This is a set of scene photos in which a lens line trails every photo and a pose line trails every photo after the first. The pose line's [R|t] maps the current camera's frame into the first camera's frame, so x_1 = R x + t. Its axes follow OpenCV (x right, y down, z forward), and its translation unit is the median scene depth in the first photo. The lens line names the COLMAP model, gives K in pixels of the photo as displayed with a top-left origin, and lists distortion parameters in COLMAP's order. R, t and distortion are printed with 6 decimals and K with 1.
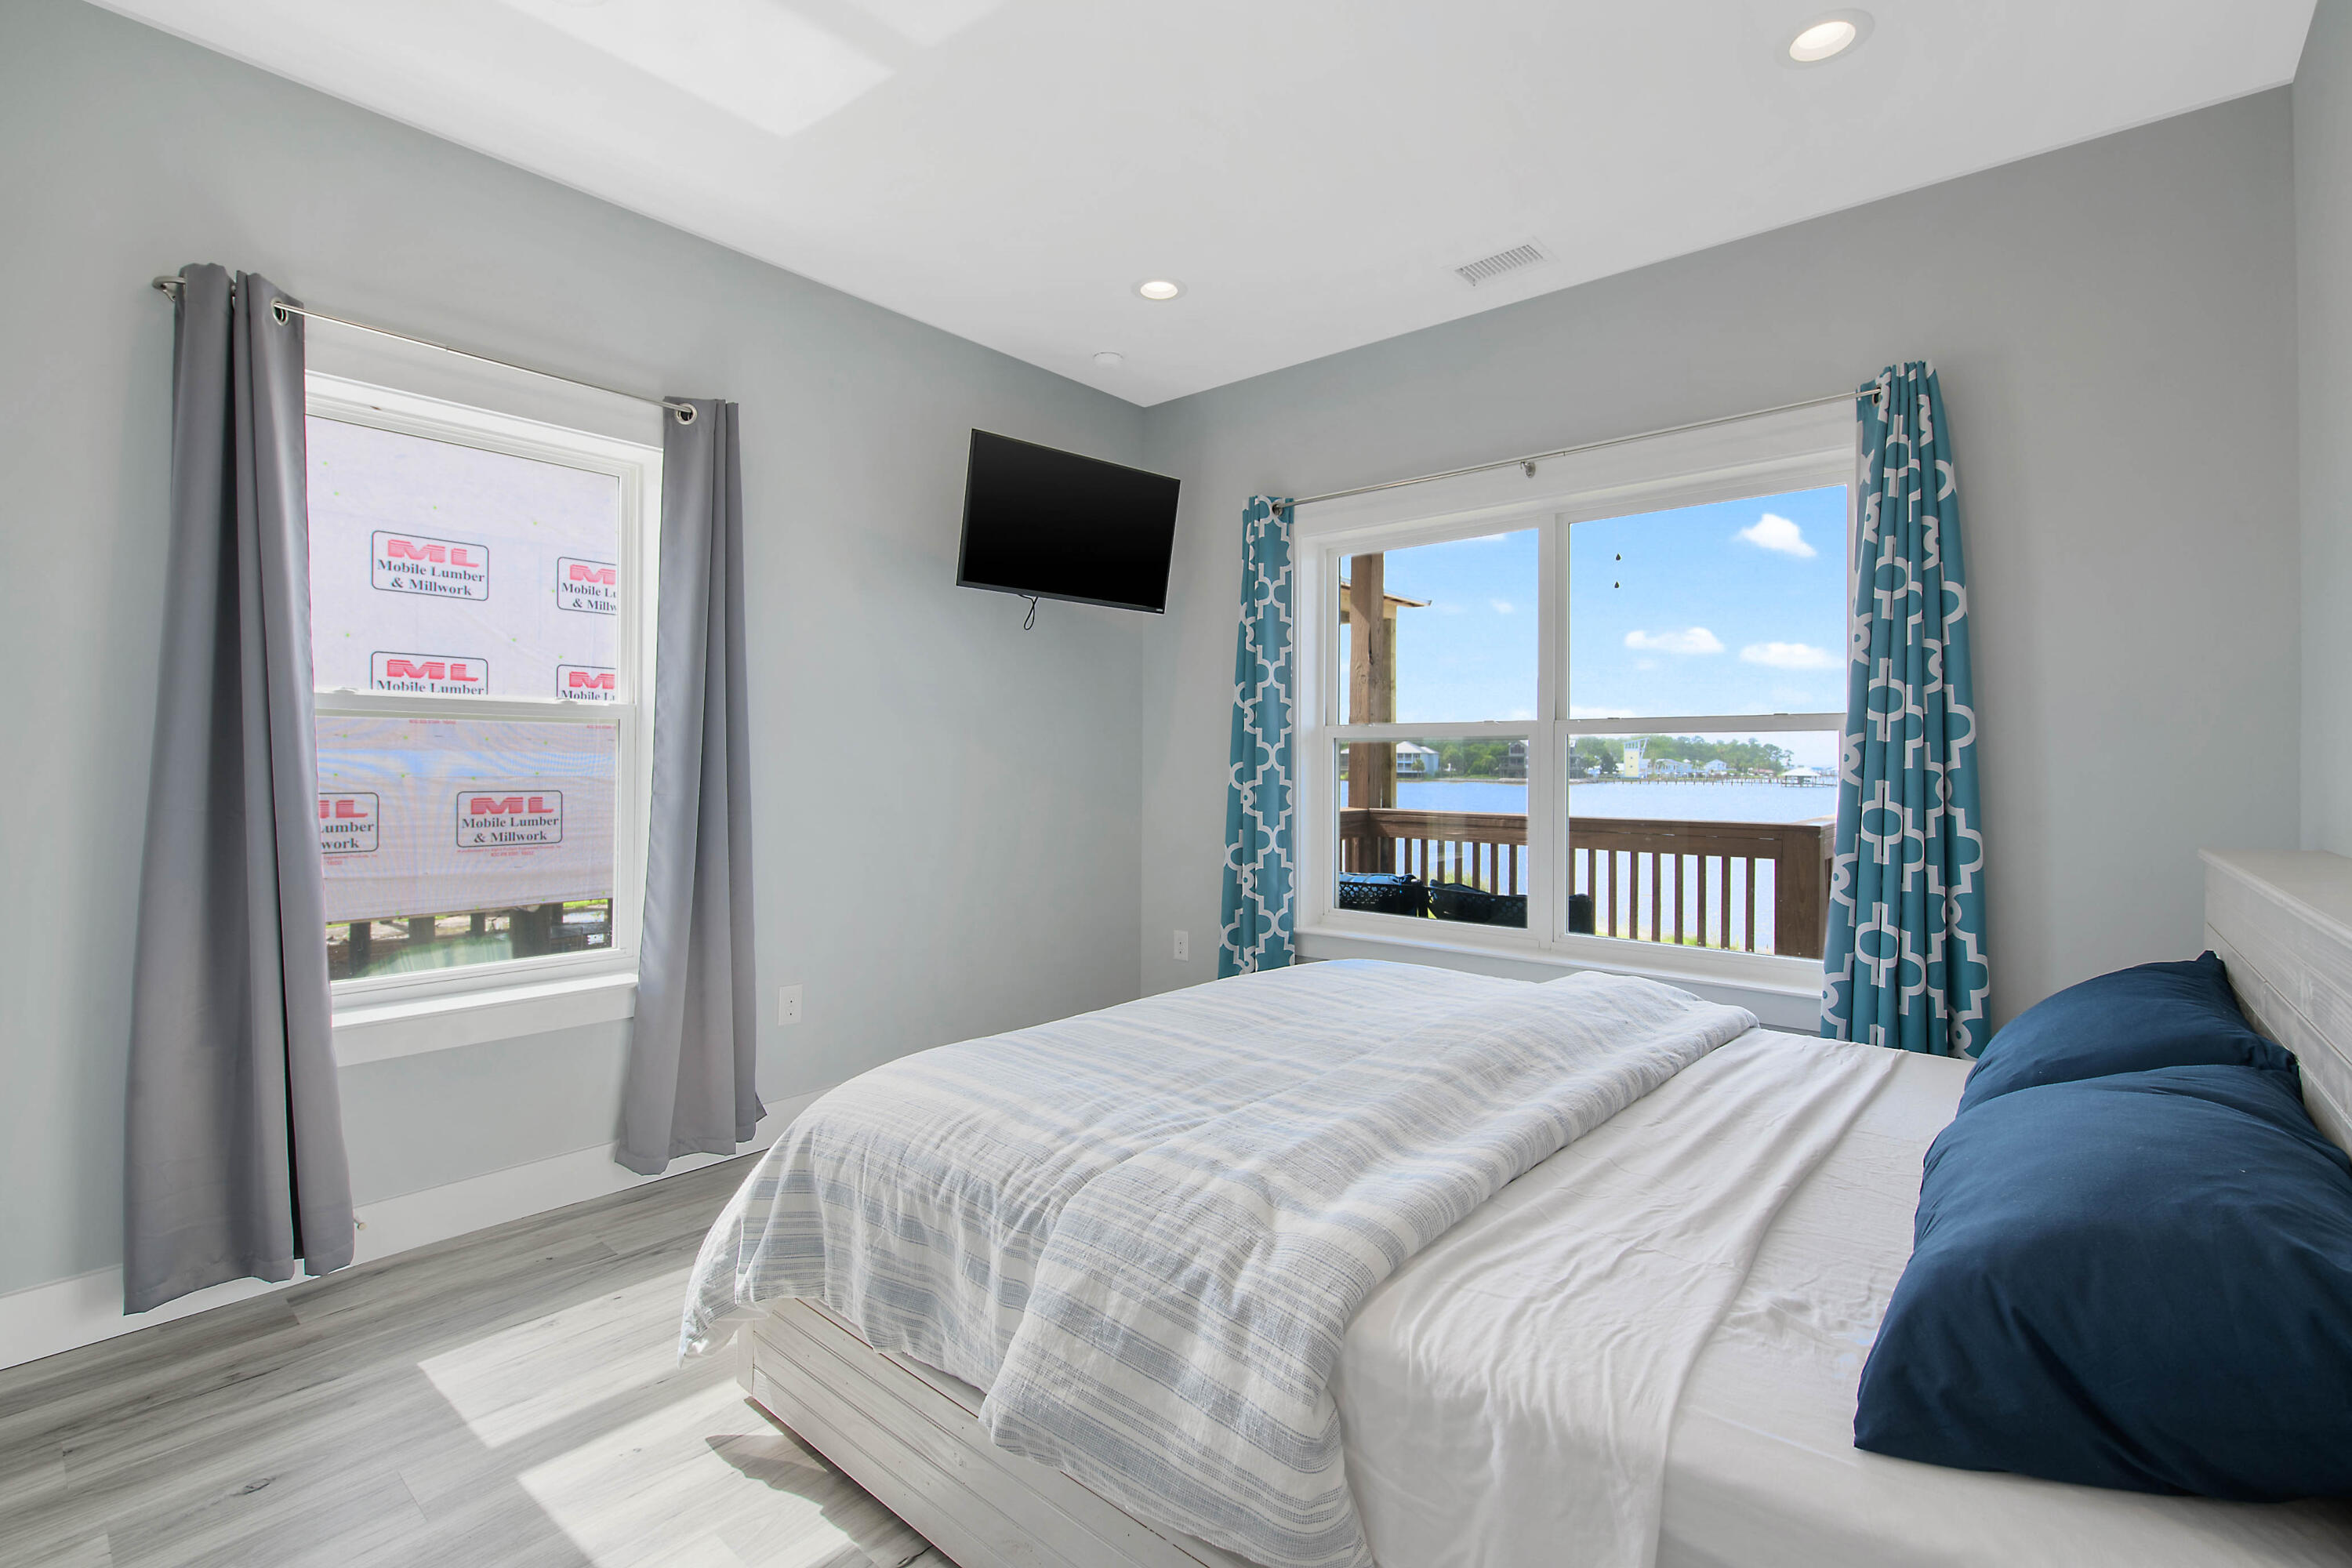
lens RADIAL K [[1059.3, 0, 1167.9], [0, 1059.3, 758.0], [0, 0, 1]] dist [-0.001804, -0.004026]
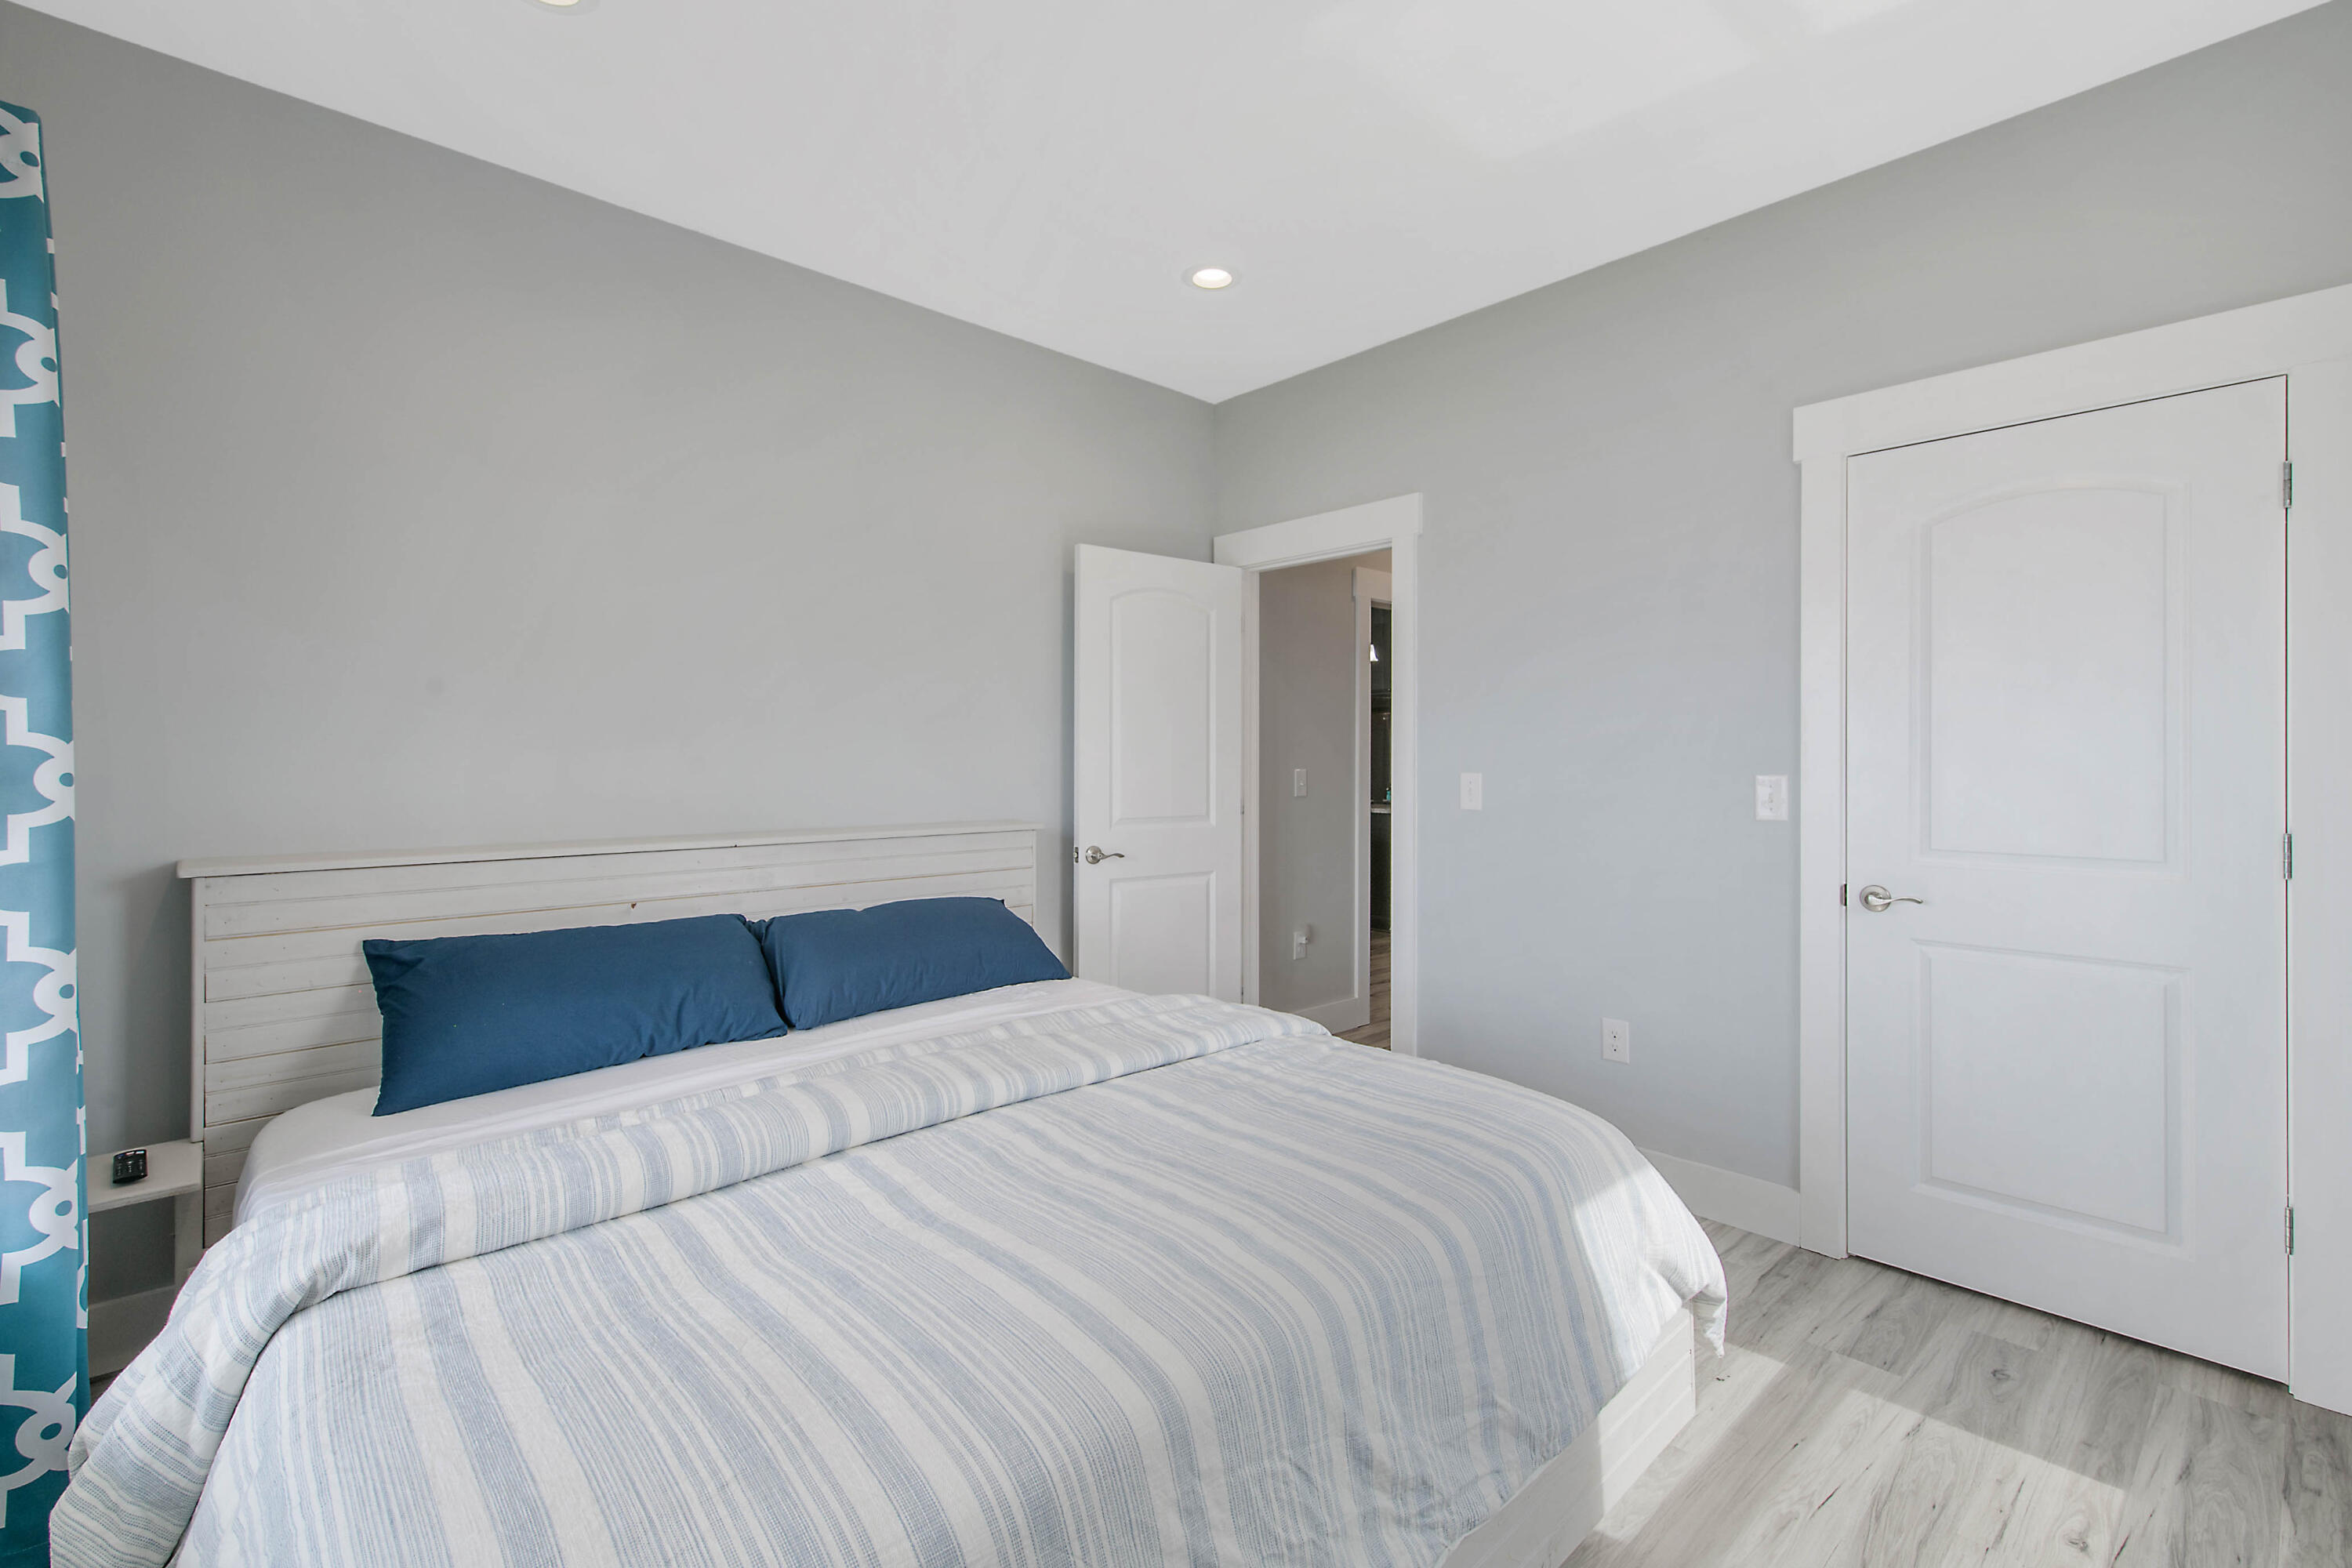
lens RADIAL K [[1059.3, 0, 1167.9], [0, 1059.3, 758.0], [0, 0, 1]] dist [-0.001804, -0.004026]
pose [[-0.993255, -0.010581, 0.115464, -0.013233], [-0.011343, 0.999918, -0.005942, -0.012013], [-0.115391, -0.007211, -0.993294, 1.274879]]
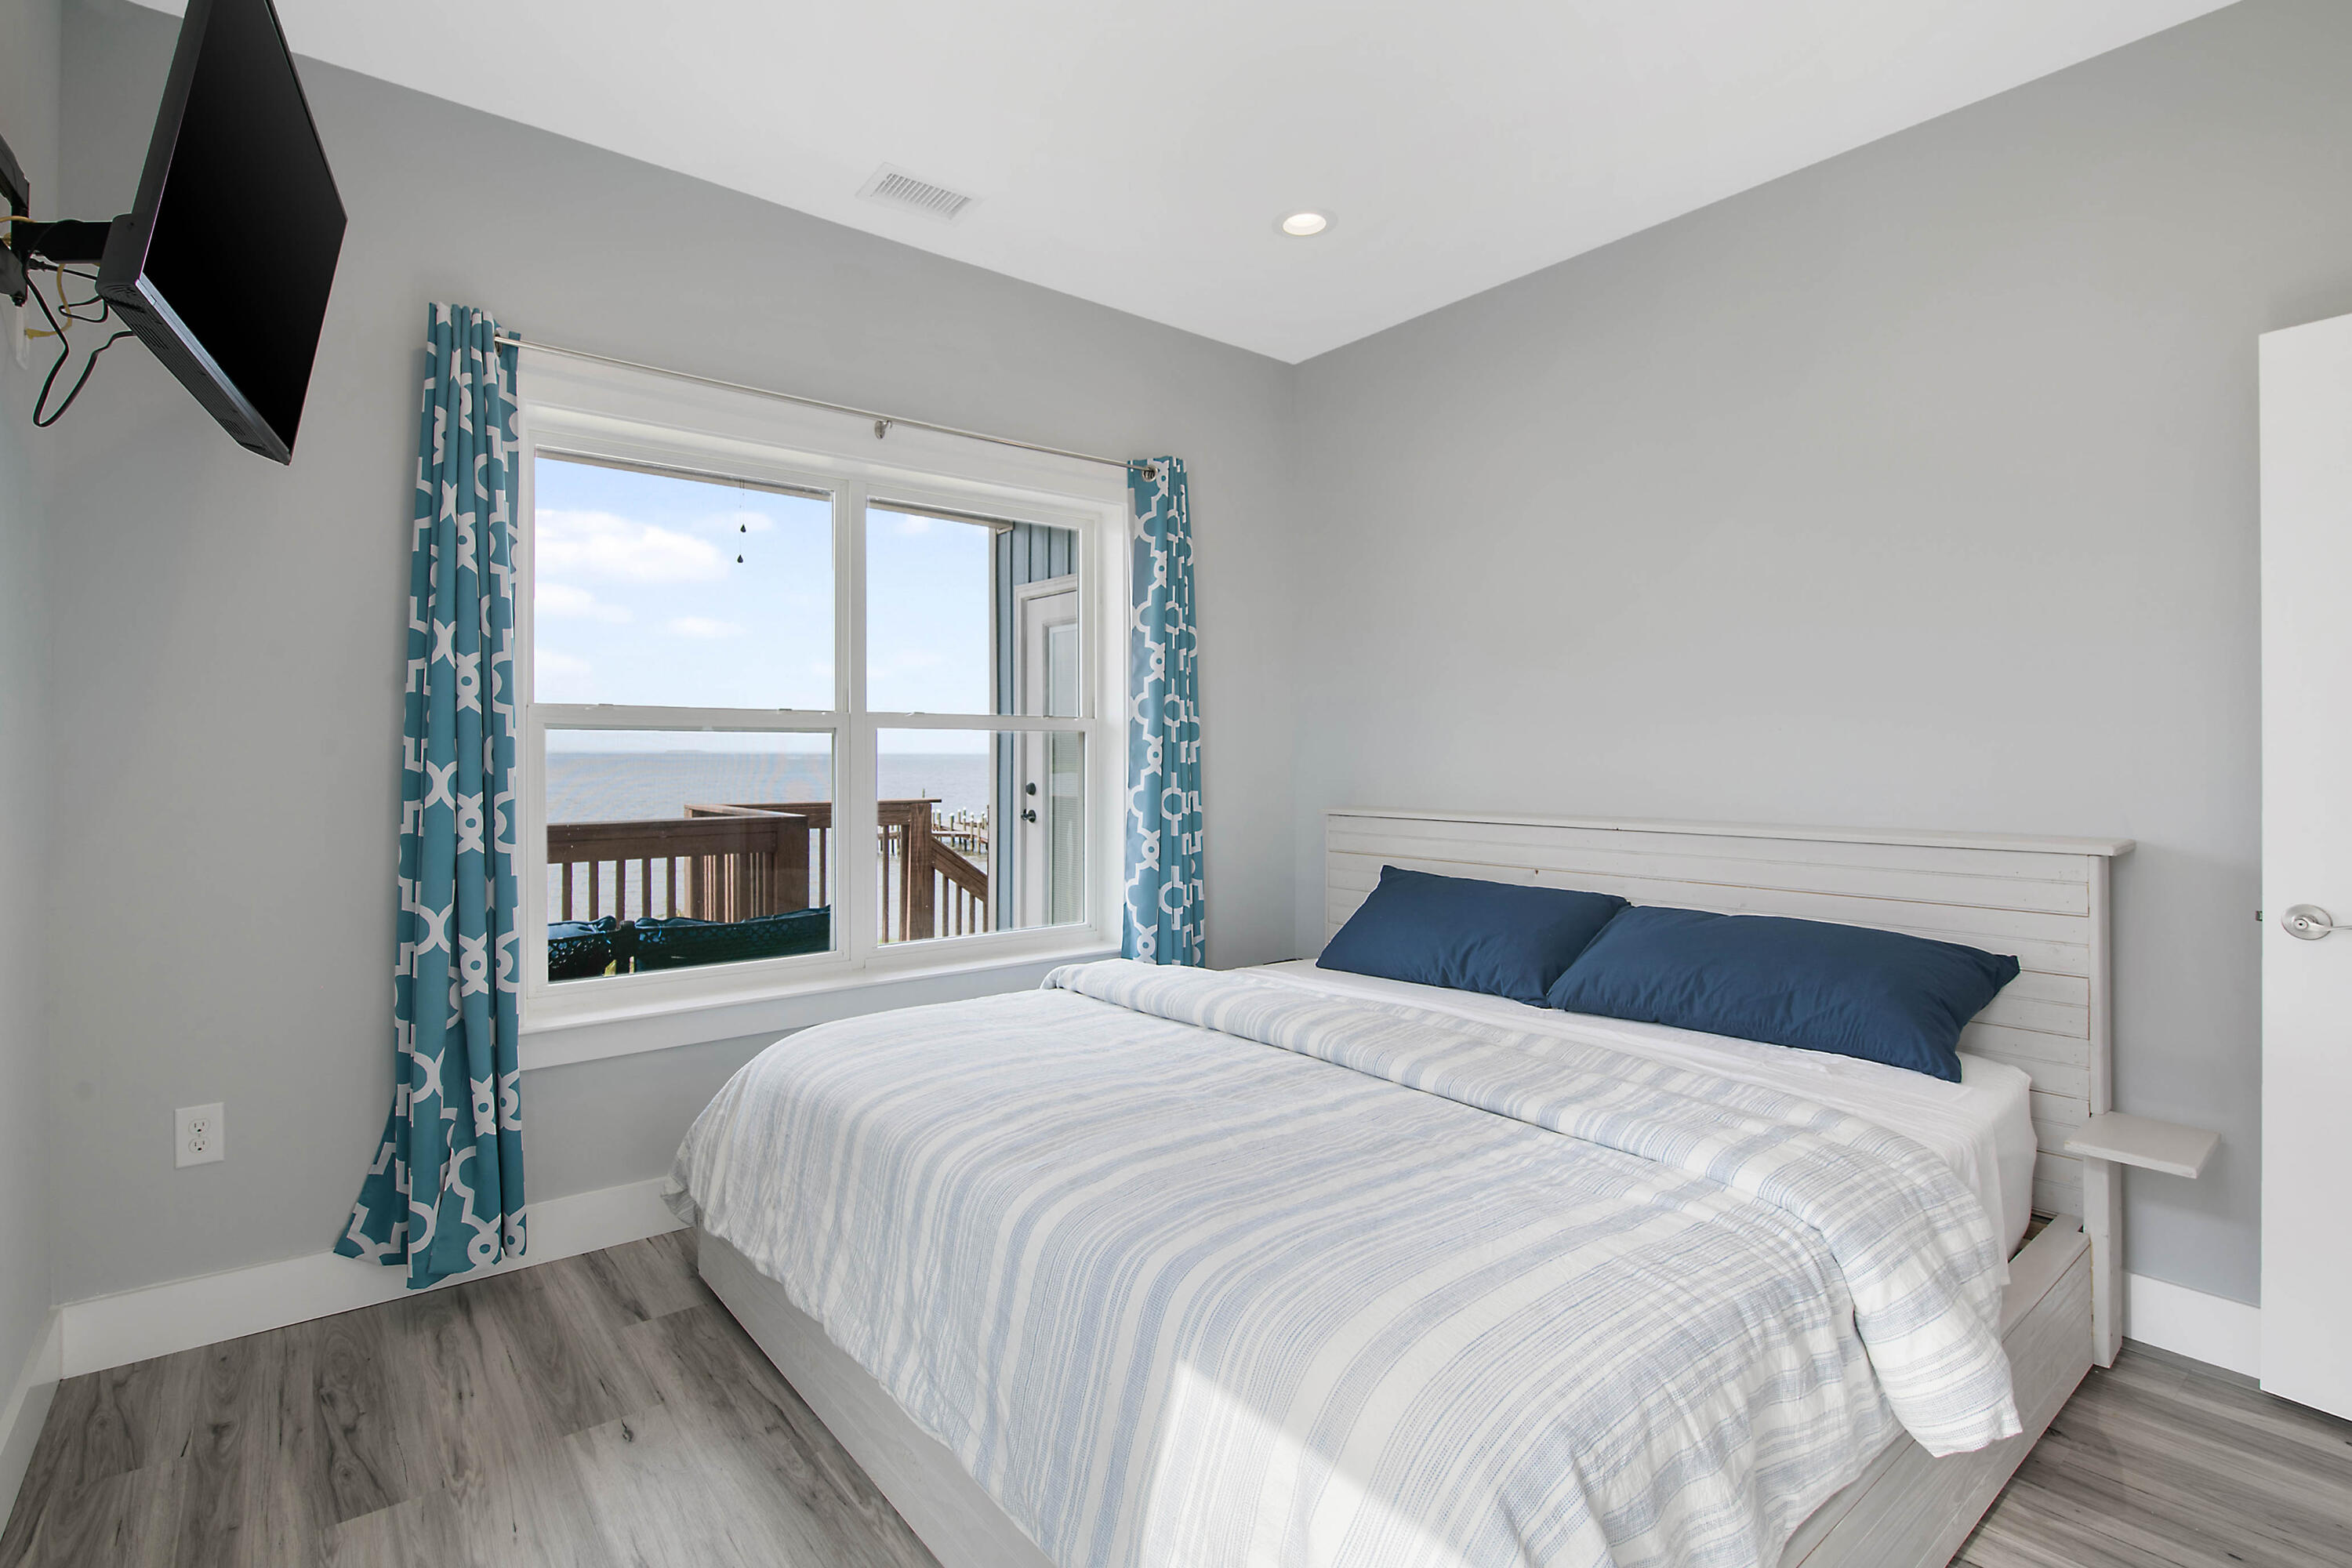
lens RADIAL K [[1059.3, 0, 1167.9], [0, 1059.3, 758.0], [0, 0, 1]] dist [-0.001804, -0.004026]
pose [[0.187638, -0.006497, 0.982217, -0.522520], [-0.004843, 0.999960, 0.007540, -0.005425], [-0.982226, -0.006172, 0.187599, 0.639320]]
